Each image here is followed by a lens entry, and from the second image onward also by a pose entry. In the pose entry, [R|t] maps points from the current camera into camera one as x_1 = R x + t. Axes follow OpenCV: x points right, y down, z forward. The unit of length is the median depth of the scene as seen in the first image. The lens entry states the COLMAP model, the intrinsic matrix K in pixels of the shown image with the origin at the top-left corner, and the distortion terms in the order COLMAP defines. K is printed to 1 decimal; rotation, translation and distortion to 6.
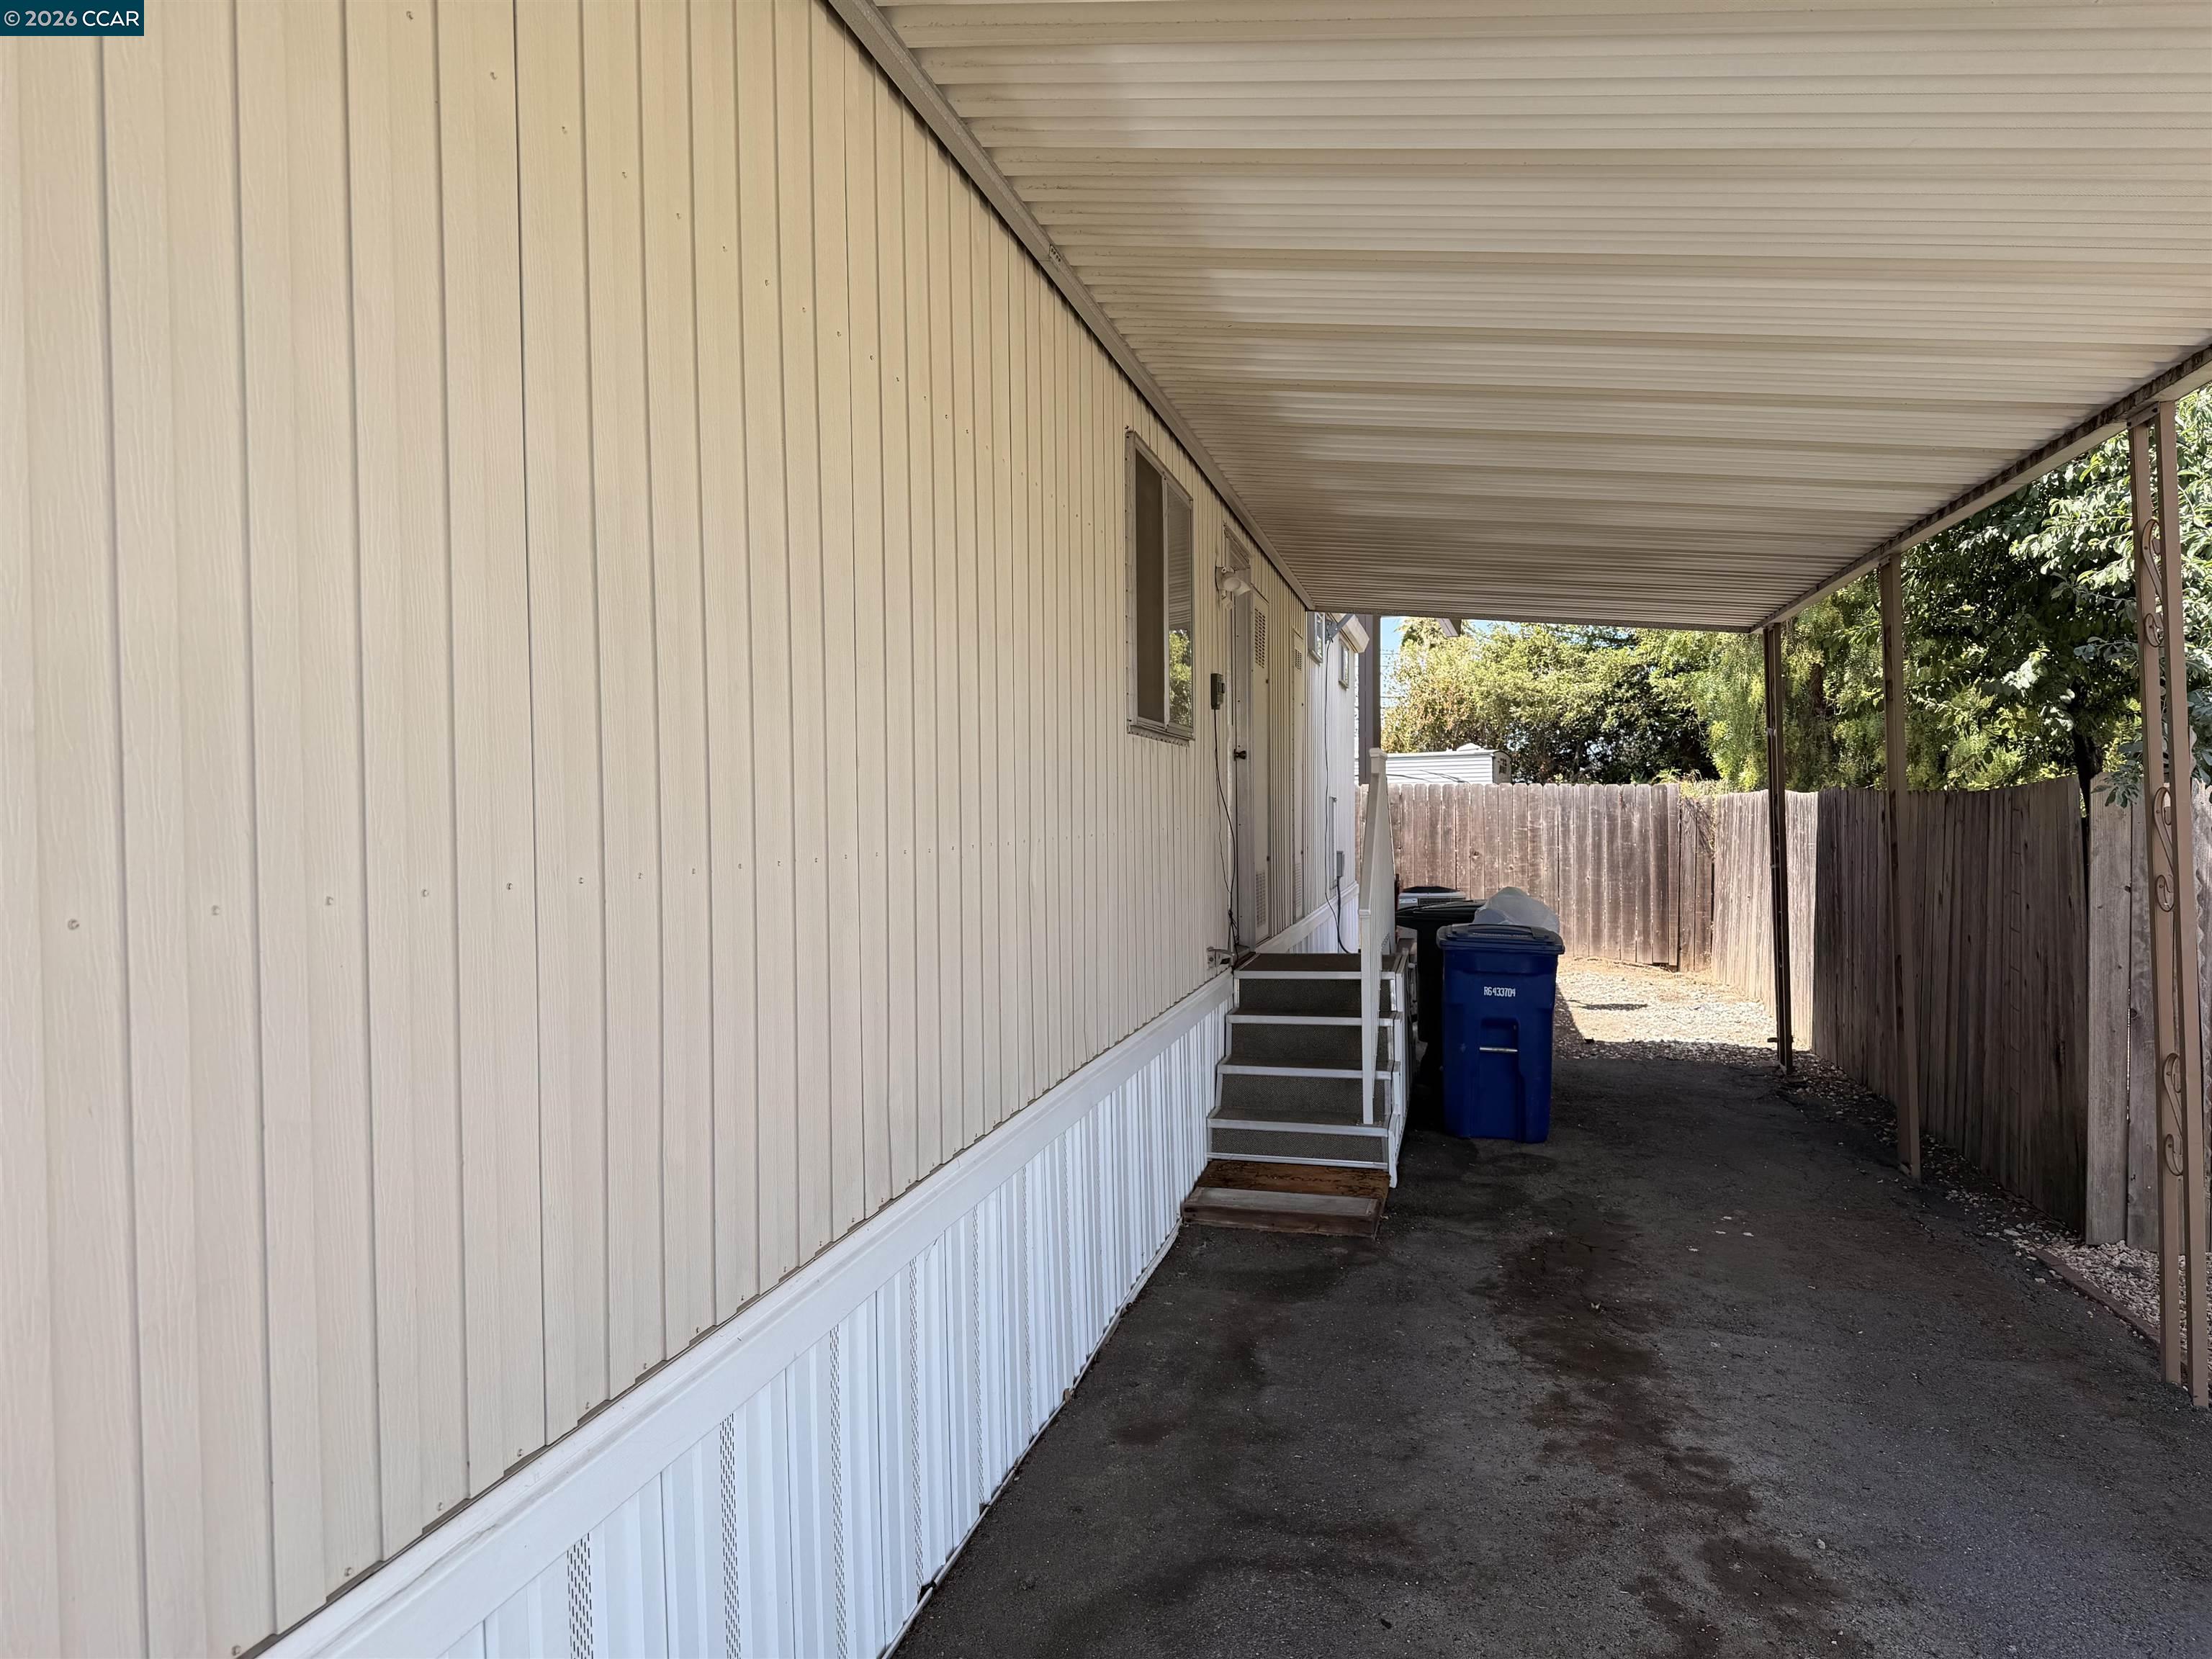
lens RADIAL K [[1564.3, 0, 1115.6], [0, 1564.3, 822.9], [0, 0, 1]] dist [0.002618, -0.013450]
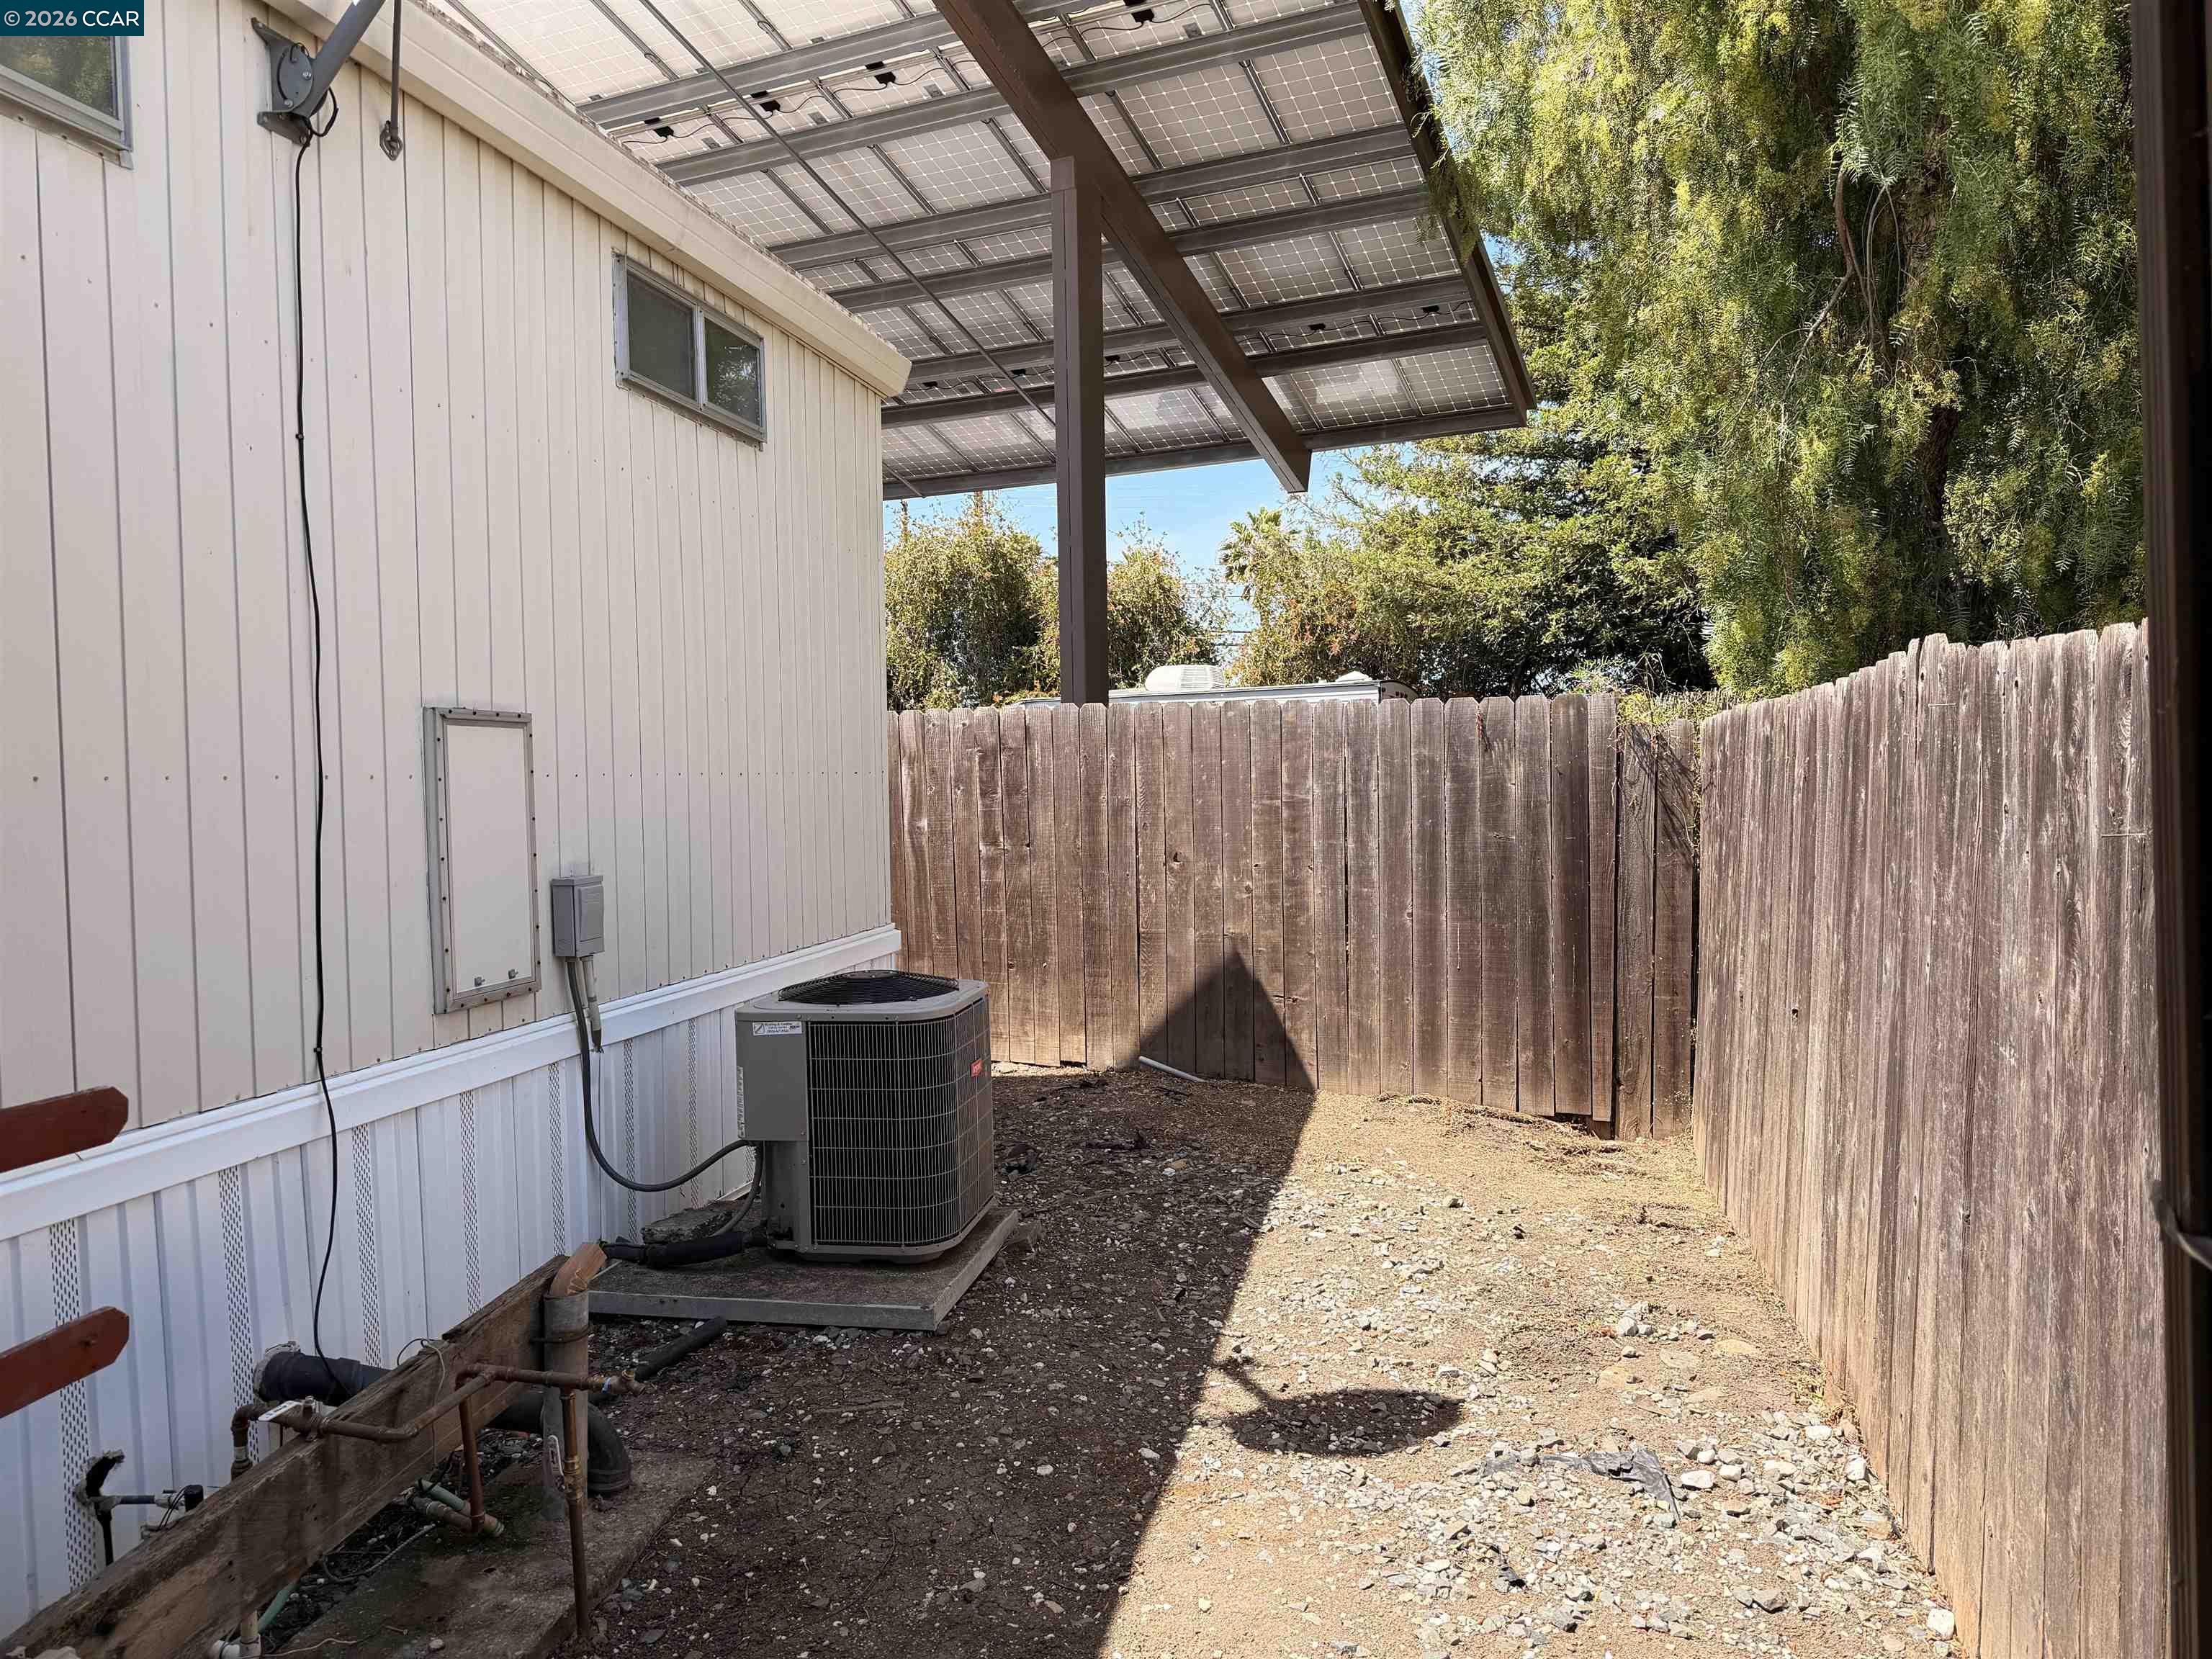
lens RADIAL K [[1564.3, 0, 1098.9], [0, 1564.3, 833.4], [0, 0, 1]] dist [0.002618, -0.013450]
pose [[0.999893, -0.009128, -0.011459, 0.222769], [0.009452, 0.999546, 0.028593, -0.000266], [0.011192, -0.028698, 0.999525, 0.569582]]
